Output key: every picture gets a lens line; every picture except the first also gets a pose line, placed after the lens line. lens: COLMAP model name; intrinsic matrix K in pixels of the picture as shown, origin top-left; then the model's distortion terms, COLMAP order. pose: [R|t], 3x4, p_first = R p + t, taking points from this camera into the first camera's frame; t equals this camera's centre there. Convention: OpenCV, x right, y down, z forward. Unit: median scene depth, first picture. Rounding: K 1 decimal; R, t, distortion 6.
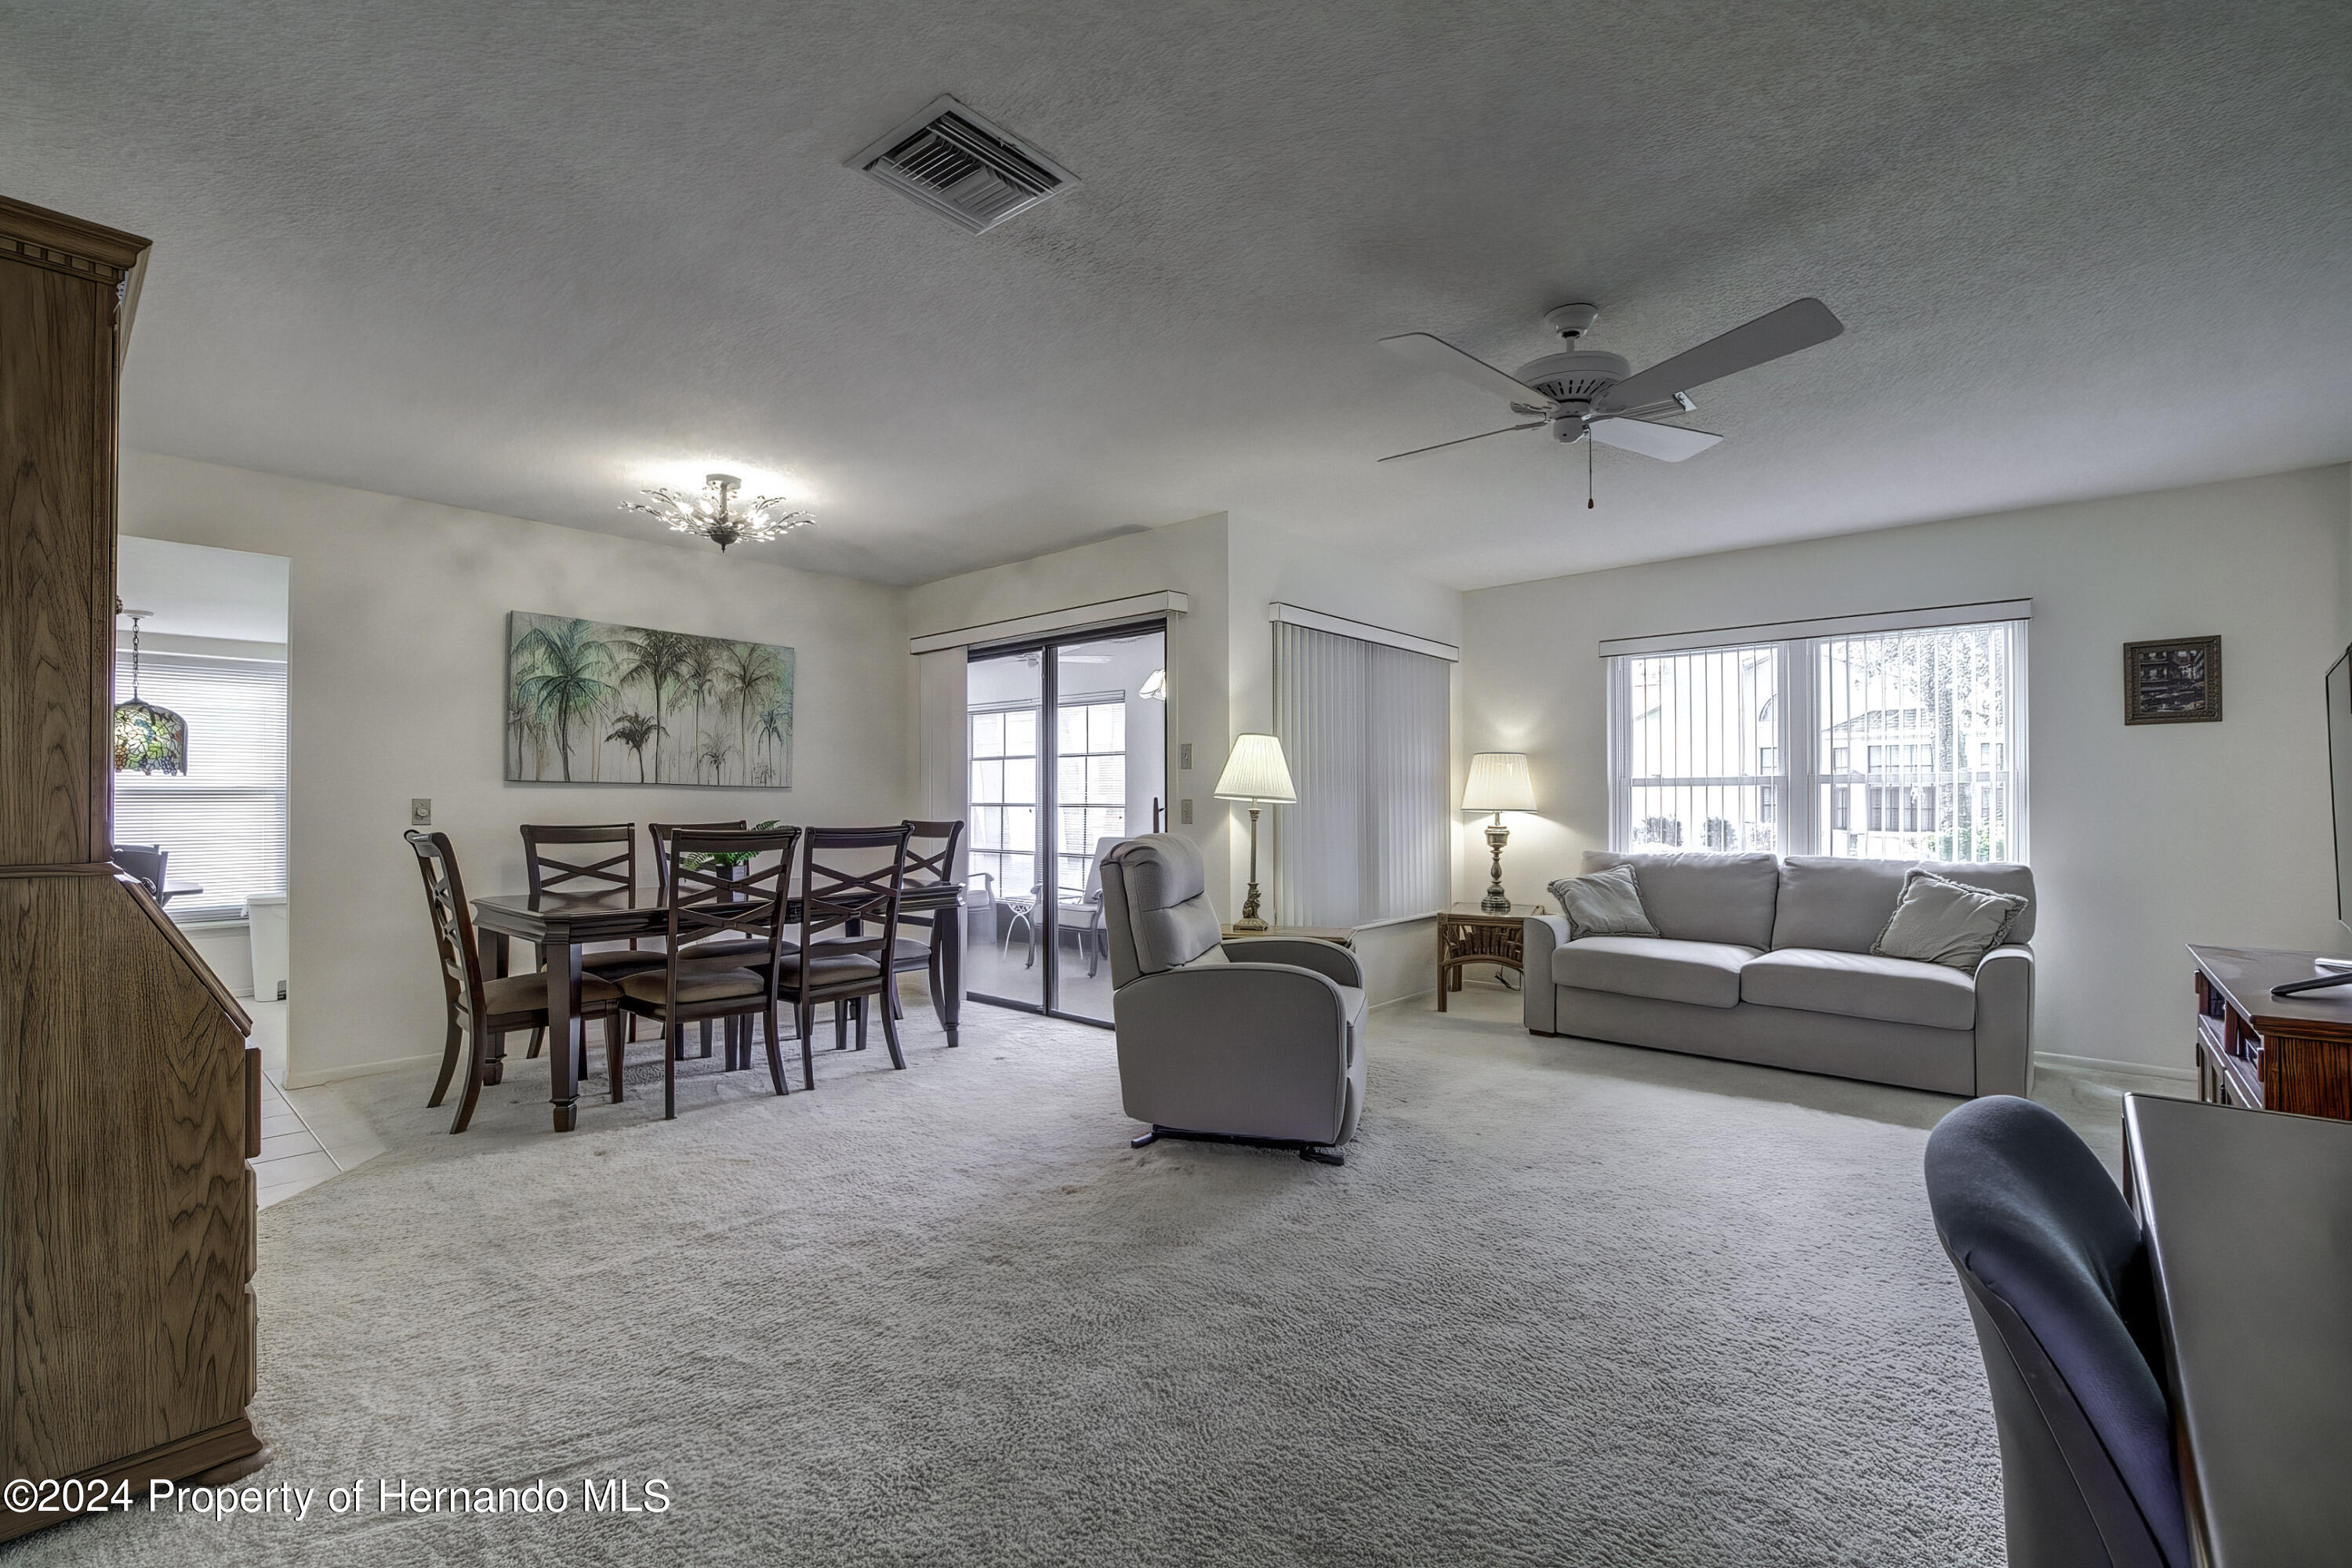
lens RADIAL K [[1028.8, 0, 1171.7], [0, 1028.8, 790.4], [0, 0, 1]] dist [-0.014847, 0.002131]
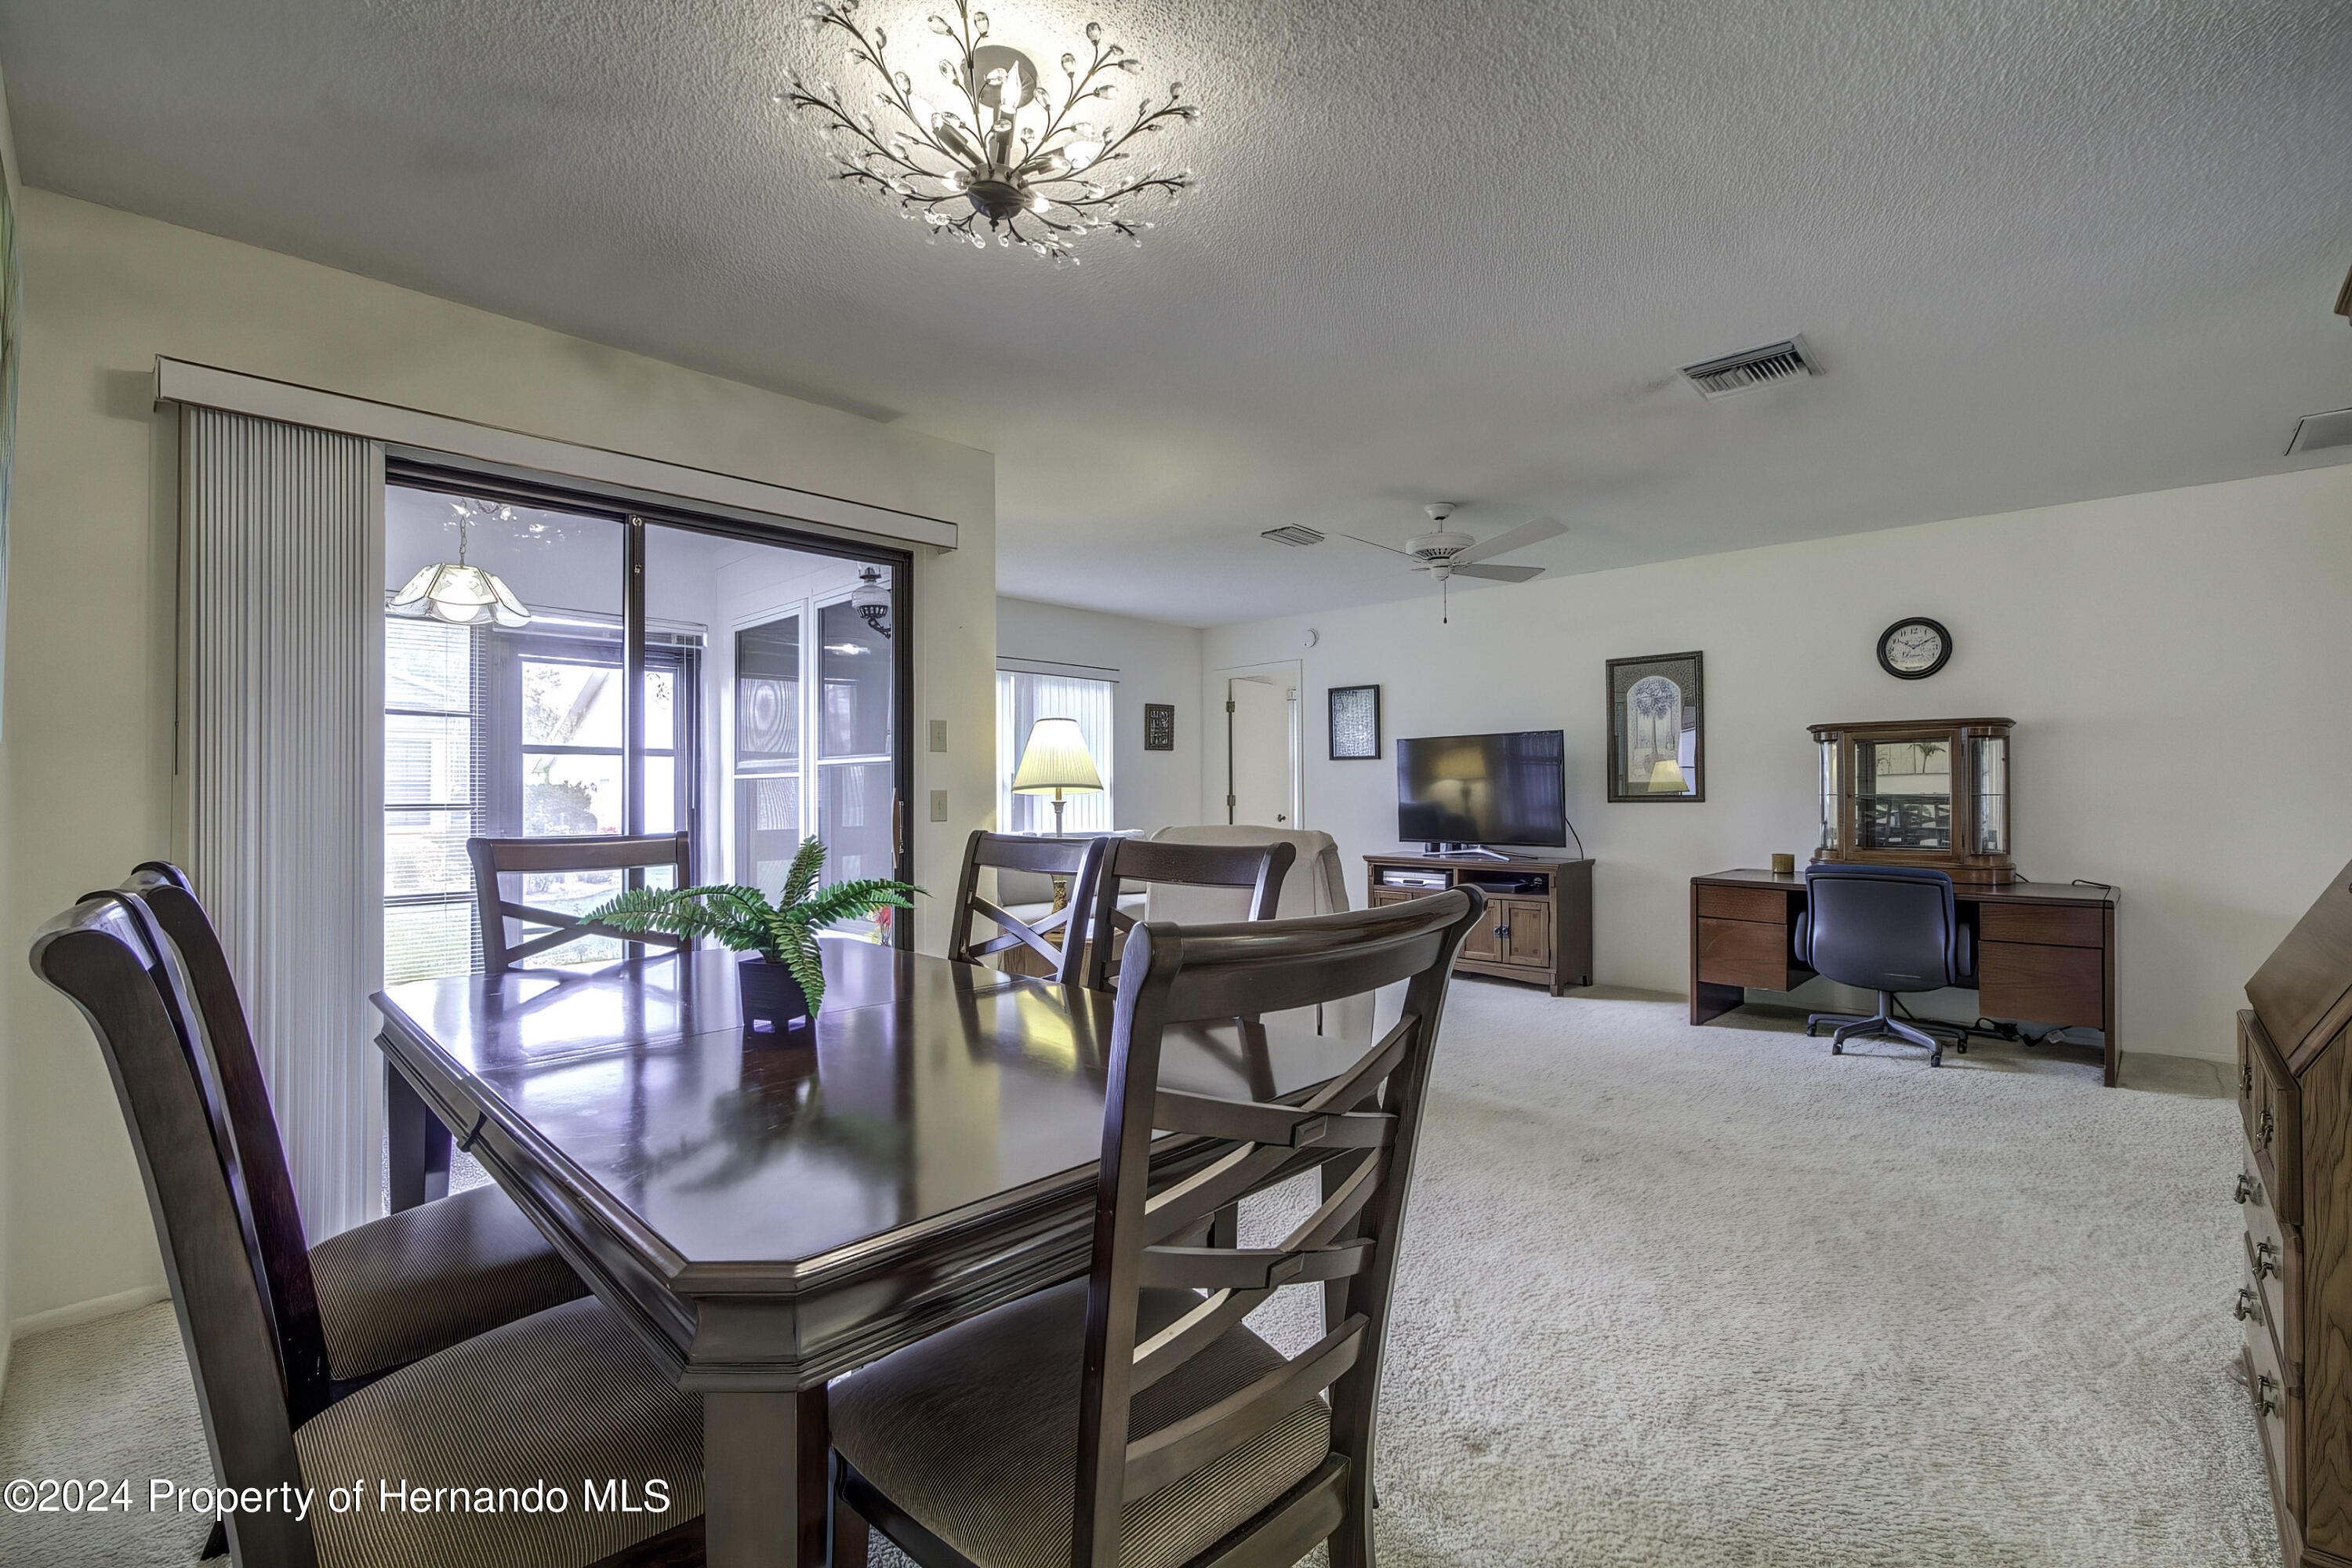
lens RADIAL K [[1028.8, 0, 1175.8], [0, 1028.8, 786.1], [0, 0, 1]] dist [-0.014847, 0.002131]
pose [[0.036905, 0.006762, 0.999296, -0.769750], [-0.007670, 0.999950, -0.006483, 0.009016], [-0.999289, -0.007425, 0.036955, 0.793000]]
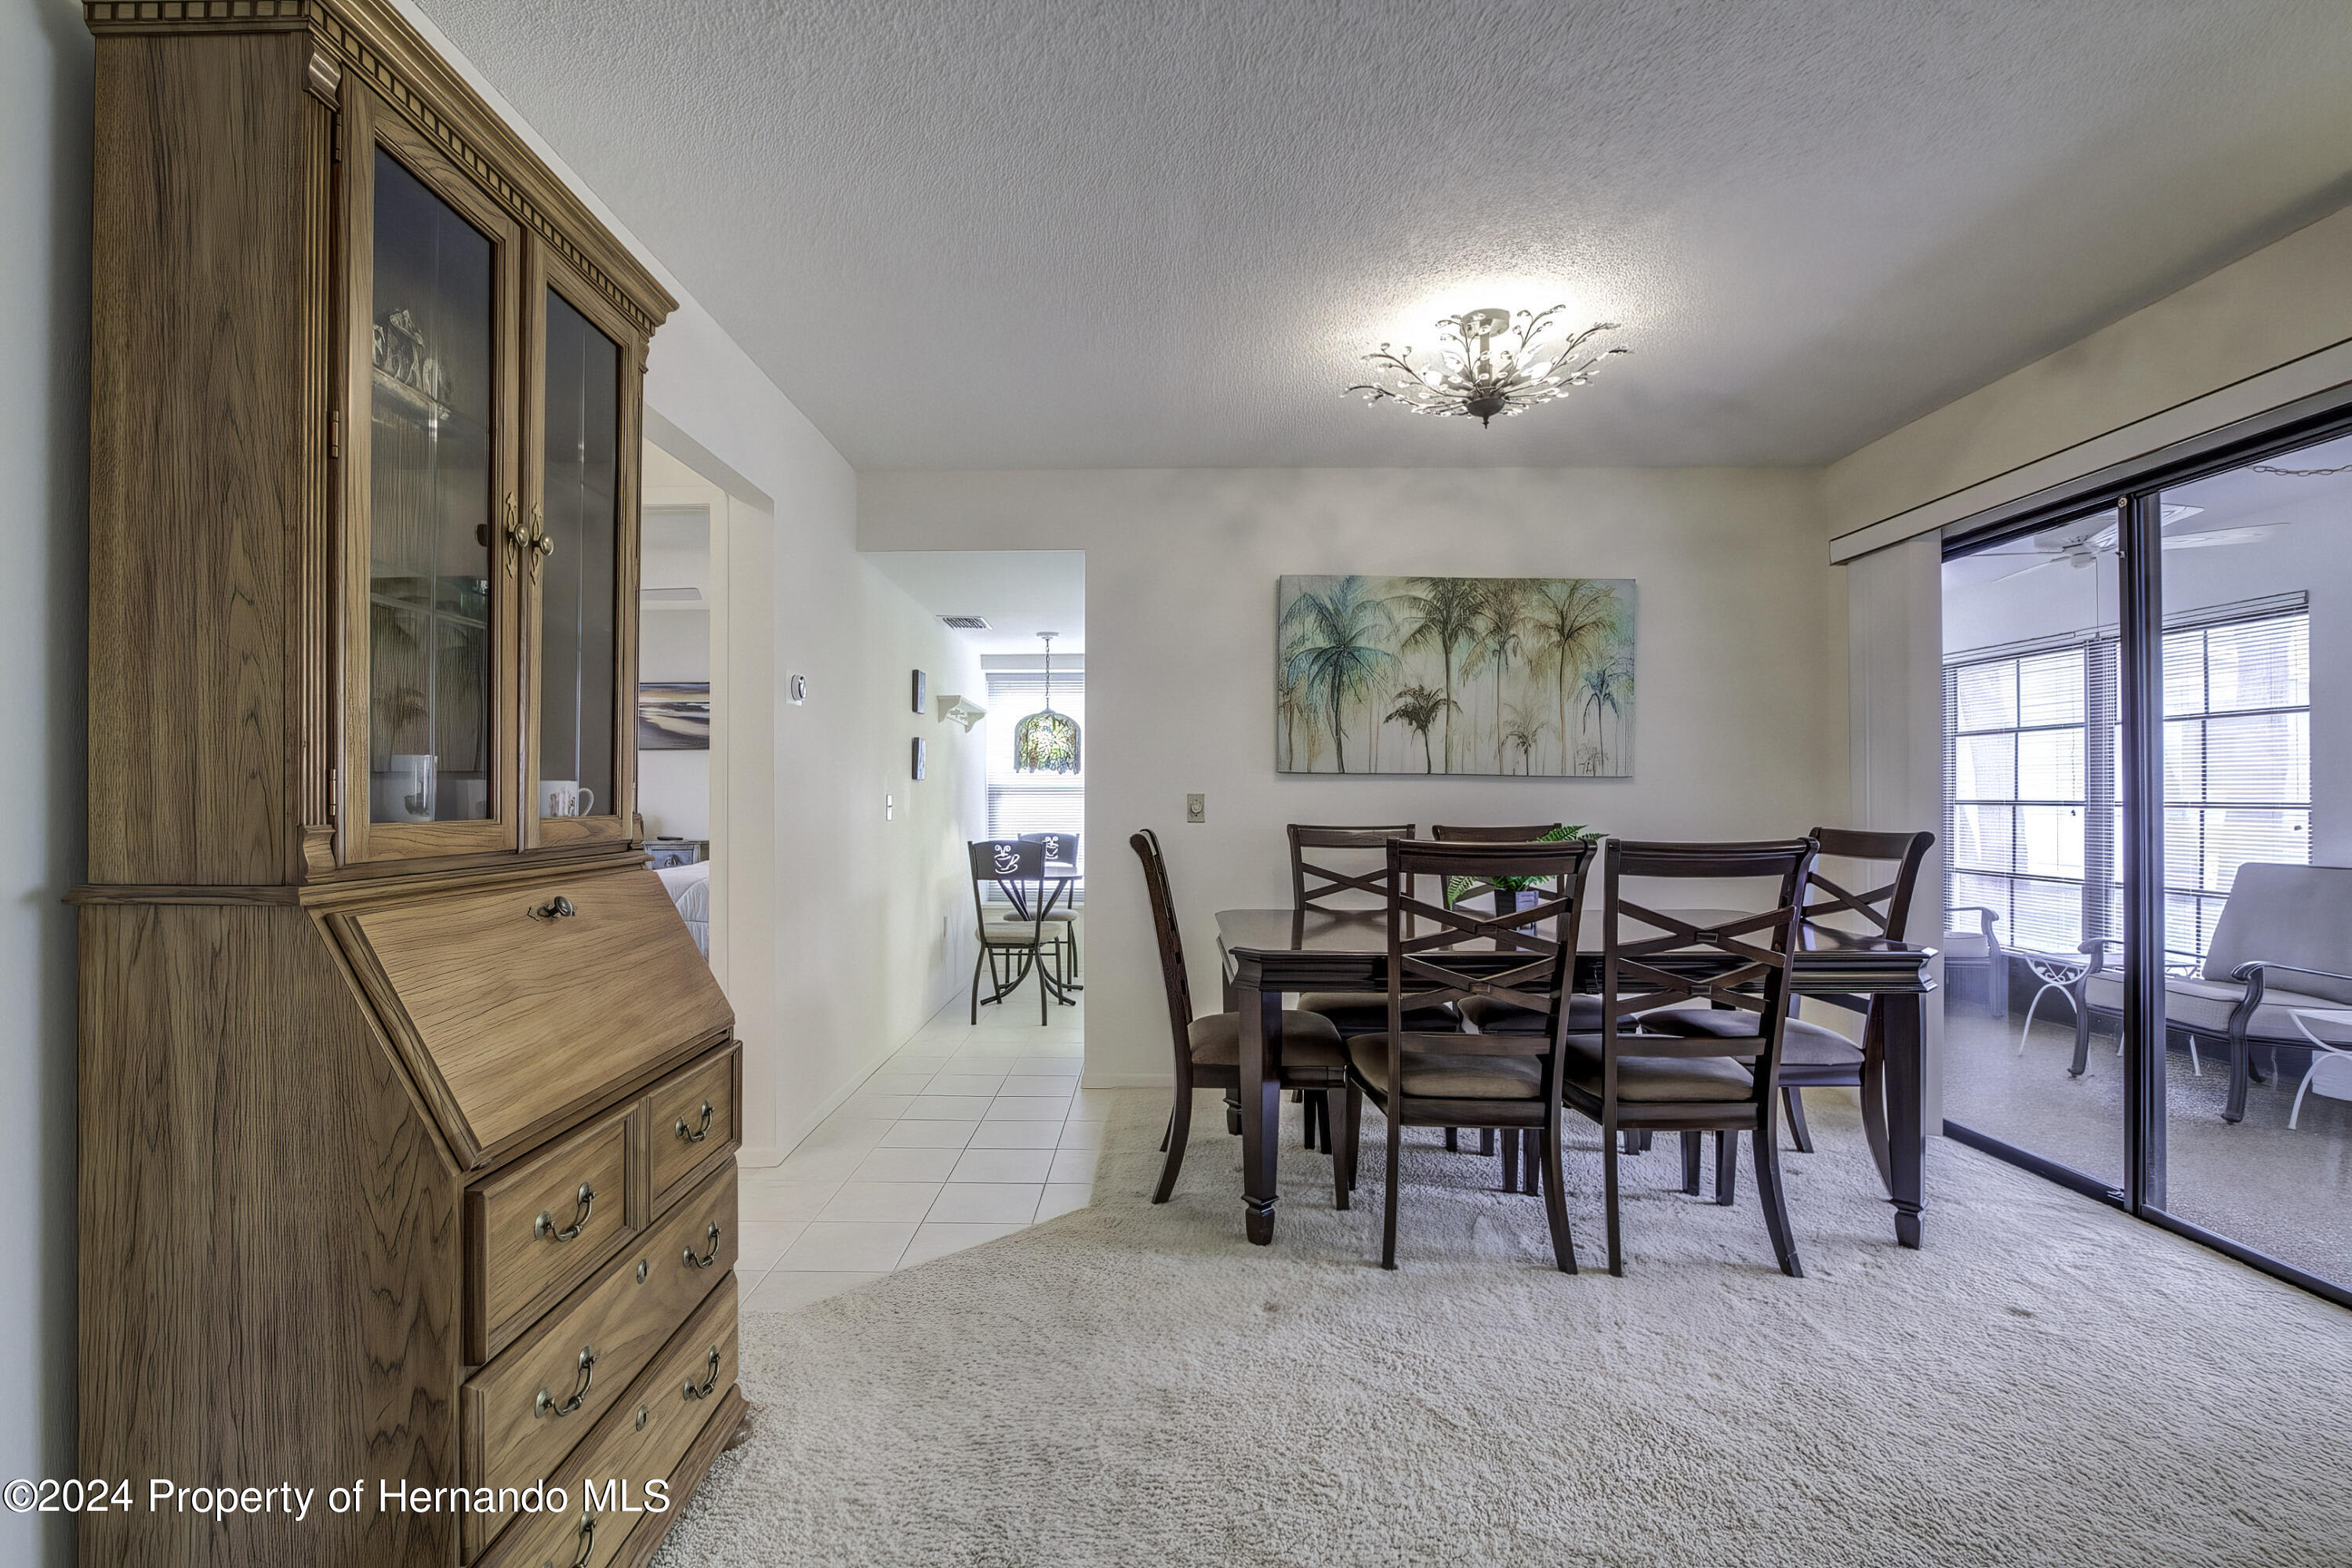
lens RADIAL K [[1028.8, 0, 1123.8], [0, 1028.8, 789.0], [0, 0, 1]] dist [-0.014847, 0.002131]
pose [[0.638390, -0.004409, -0.769701, -0.062377], [0.006587, 0.999978, -0.000265, 0.003734], [0.769685, -0.004901, 0.638405, 0.338035]]
